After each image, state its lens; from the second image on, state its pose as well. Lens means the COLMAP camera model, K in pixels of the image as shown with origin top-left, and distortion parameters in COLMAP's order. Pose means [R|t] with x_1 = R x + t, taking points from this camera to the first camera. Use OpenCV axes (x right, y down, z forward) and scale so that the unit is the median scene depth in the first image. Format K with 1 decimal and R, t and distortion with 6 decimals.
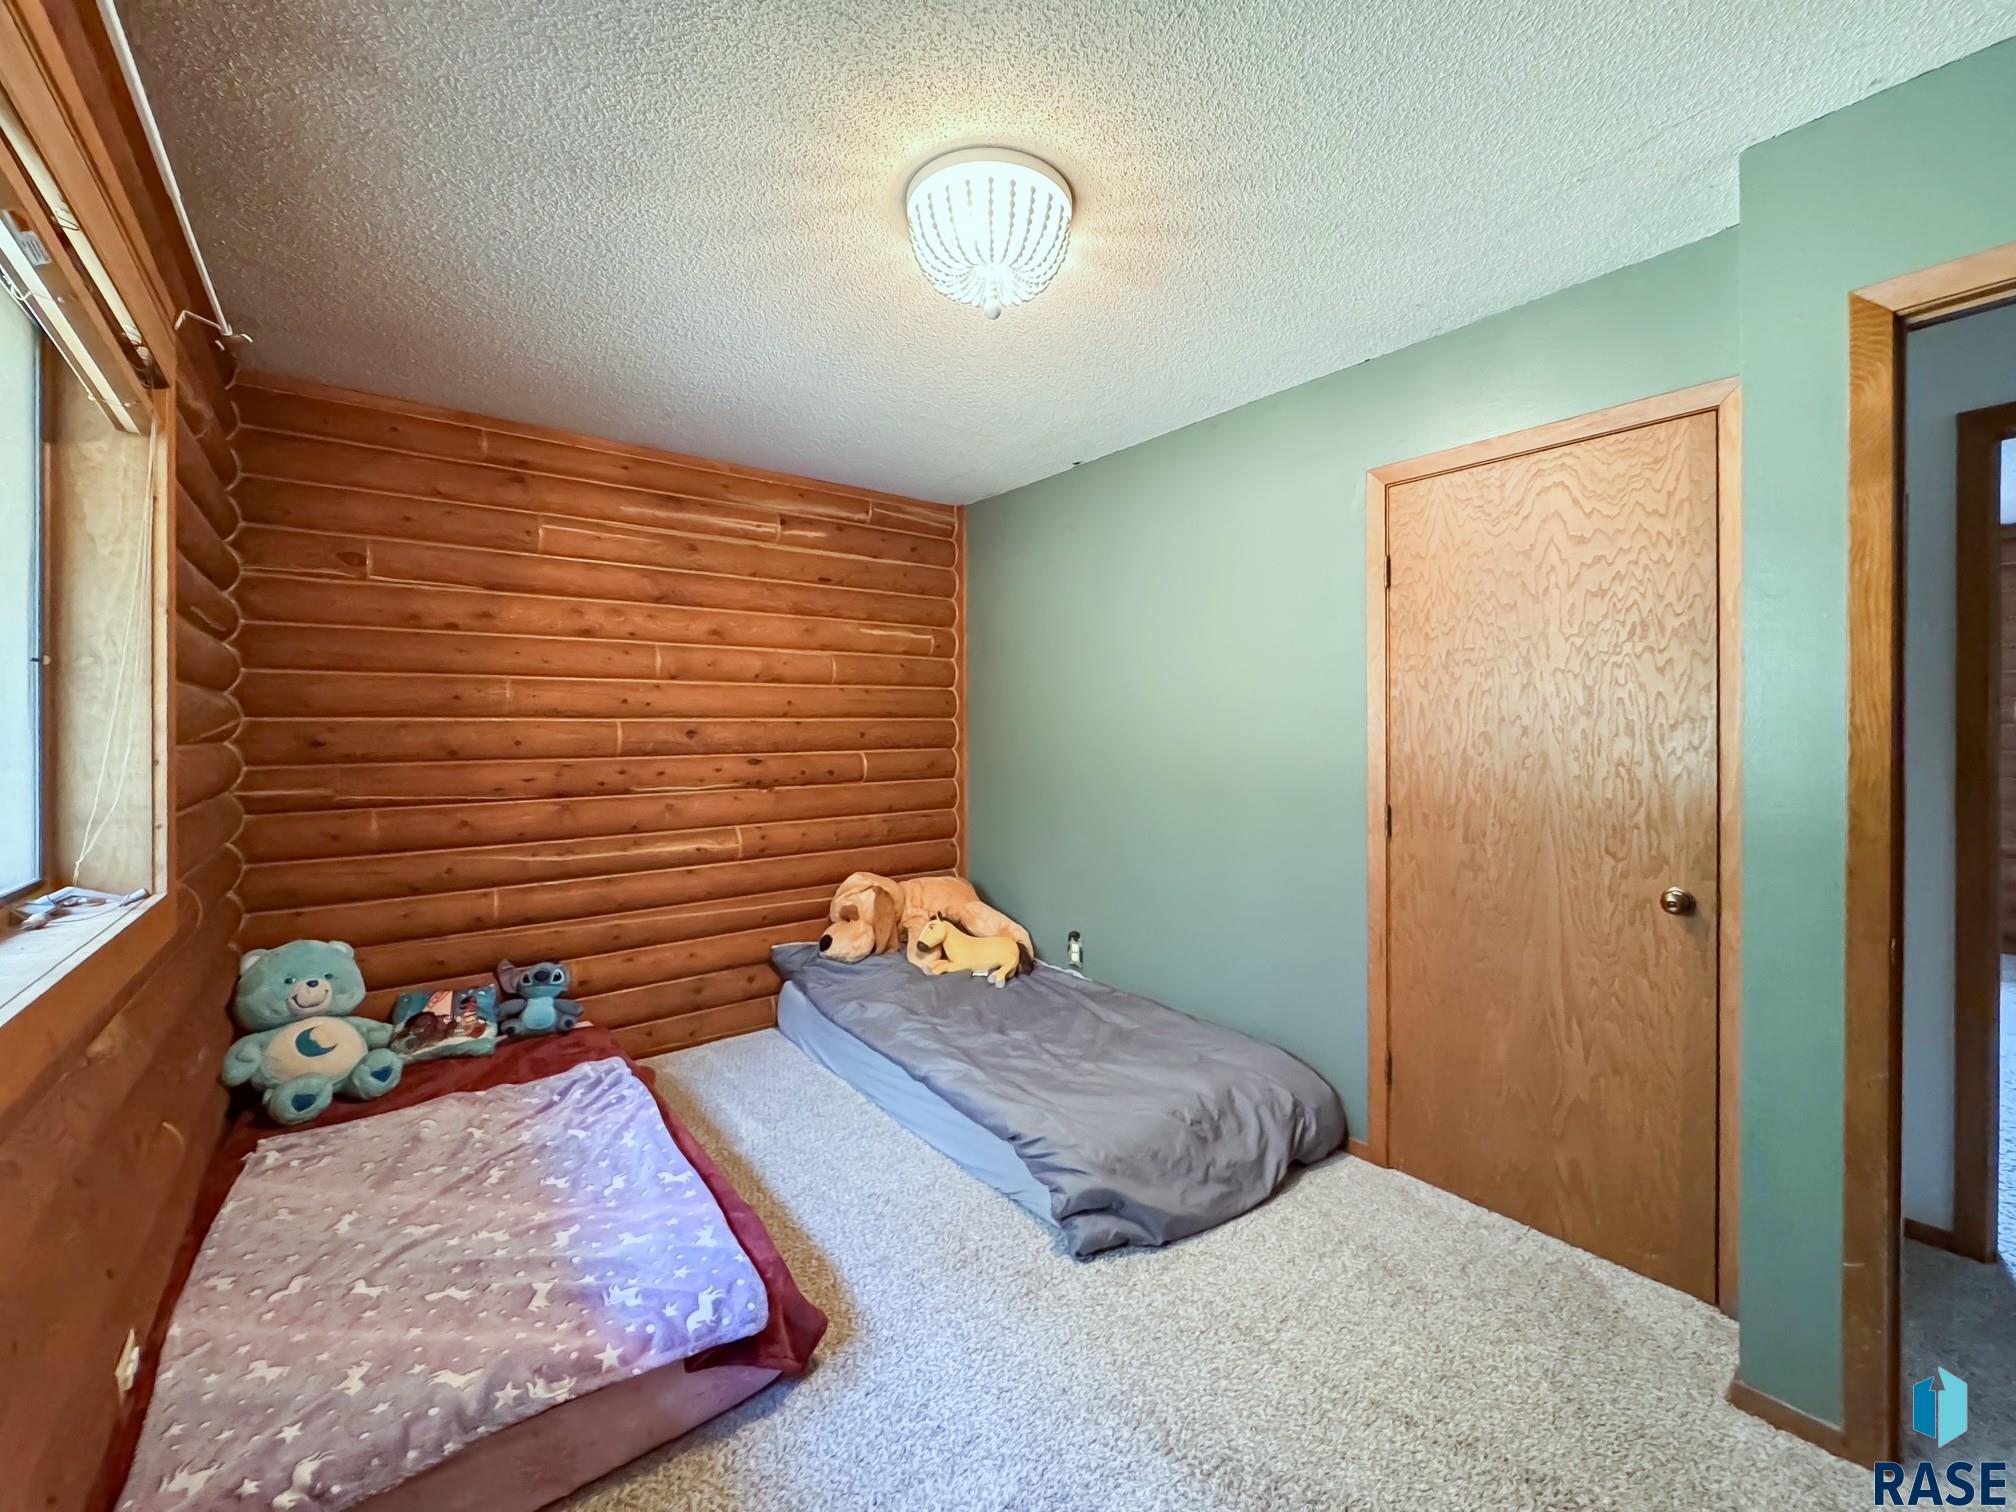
lens RADIAL K [[821.3, 0, 1001.1], [0, 821.3, 736.5], [0, 0, 1]] dist [-0.002198, 0.000100]
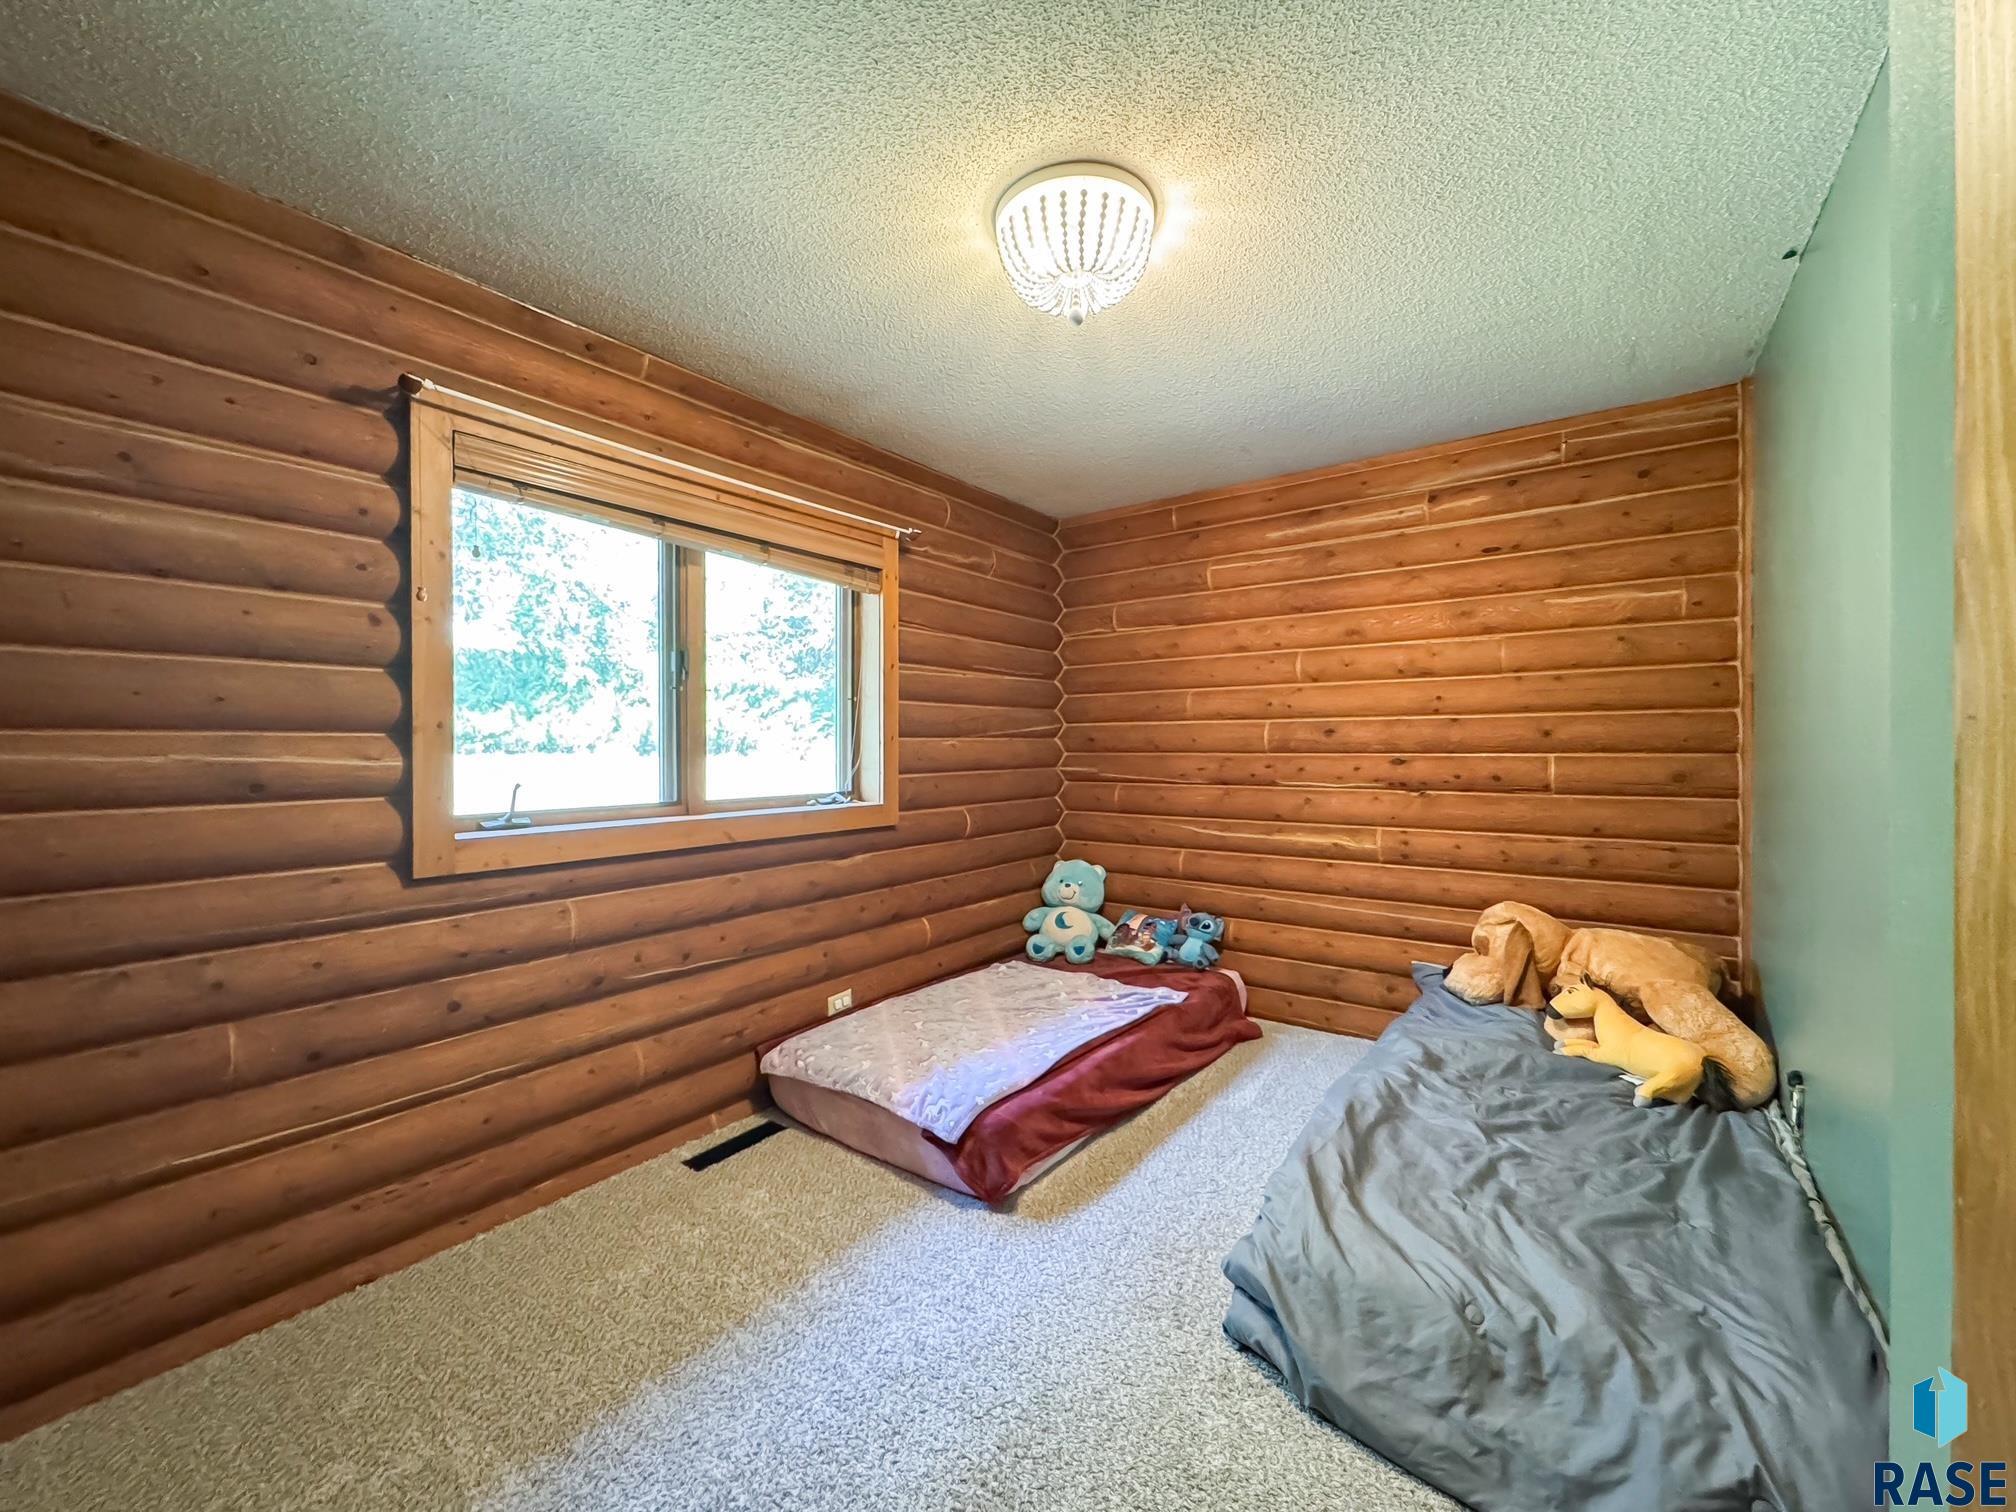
lens RADIAL K [[807.1, 0, 1013.2], [0, 807.1, 754.2], [0, 0, 1]] dist [-0.001064, 0.000177]
pose [[0.274826, 0.016244, -0.961357, 0.518410], [-0.007625, 0.999863, 0.014714, 0.012340], [0.961464, 0.003287, 0.274912, 0.343918]]
